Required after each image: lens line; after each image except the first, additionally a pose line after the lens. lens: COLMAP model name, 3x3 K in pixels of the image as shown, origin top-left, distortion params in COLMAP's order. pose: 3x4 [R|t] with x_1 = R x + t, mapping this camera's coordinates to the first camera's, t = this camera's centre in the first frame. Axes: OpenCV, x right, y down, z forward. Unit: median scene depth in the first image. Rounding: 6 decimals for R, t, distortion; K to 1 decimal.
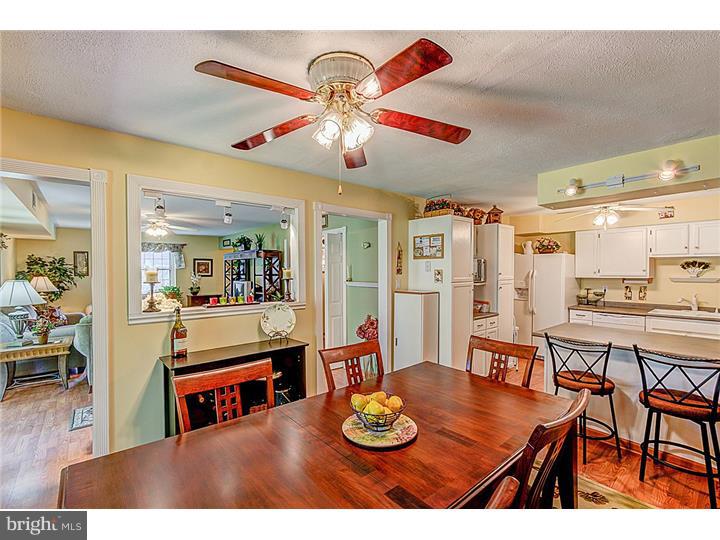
lens RADIAL K [[327.2, 0, 359.3], [0, 327.2, 273.5], [0, 0, 1]] dist [0.001115, 0.000155]
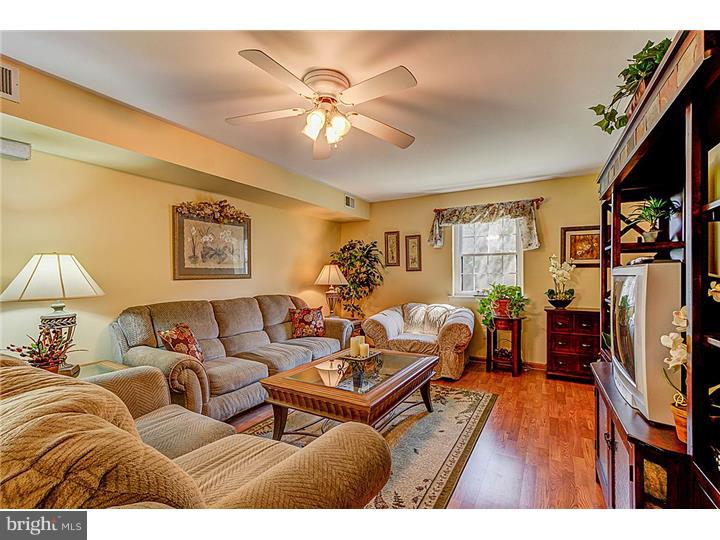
lens RADIAL K [[327.2, 0, 359.3], [0, 327.2, 273.5], [0, 0, 1]] dist [0.001115, 0.000155]
pose [[0.330482, -0.003808, -0.943805, -0.560762], [-0.008067, 0.999944, -0.006859, 0.081394], [0.943778, 0.009880, 0.330433, 1.959866]]
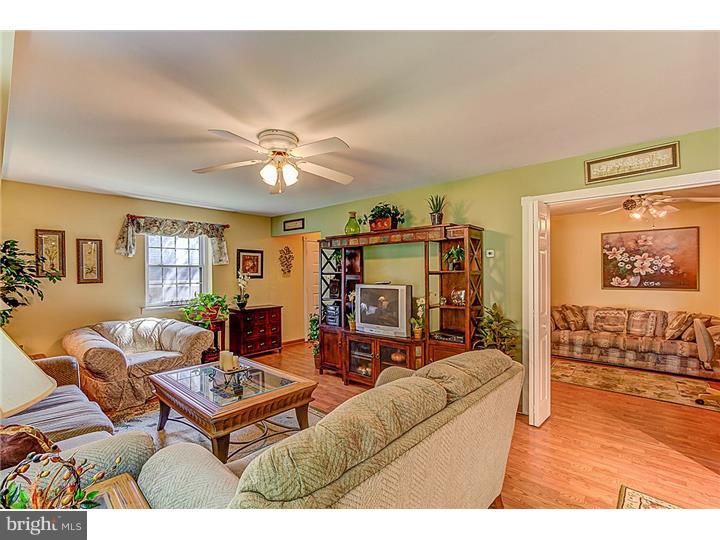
lens RADIAL K [[327.2, 0, 359.3], [0, 327.2, 273.5], [0, 0, 1]] dist [0.001115, 0.000155]
pose [[0.991825, -0.002278, 0.127587, -1.202961], [0.003159, 0.999973, -0.006707, 0.019267], [-0.127568, 0.007055, 0.991805, 1.185591]]
